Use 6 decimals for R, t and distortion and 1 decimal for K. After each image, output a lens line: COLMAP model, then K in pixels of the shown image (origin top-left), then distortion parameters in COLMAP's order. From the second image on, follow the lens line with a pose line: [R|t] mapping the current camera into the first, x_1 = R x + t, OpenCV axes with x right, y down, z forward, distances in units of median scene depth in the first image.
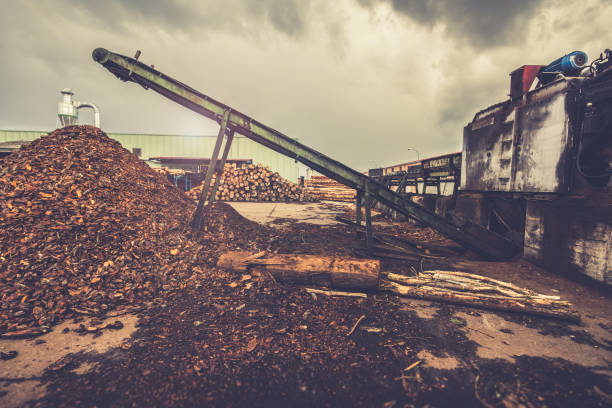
lens RADIAL K [[321.3, 0, 306.0], [0, 321.3, 204.0], [0, 0, 1]] dist [0.024214, 0.000418]
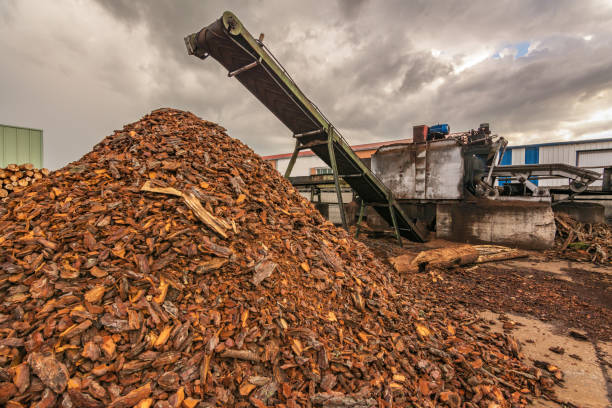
lens RADIAL K [[315.5, 0, 324.7], [0, 315.5, 203.9], [0, 0, 1]] dist [-0.001468, 0.000055]
pose [[0.633801, -0.034964, 0.772705, -0.961134], [0.050067, 0.998737, 0.004125, -0.046577], [-0.771874, 0.036073, 0.634751, 0.377055]]
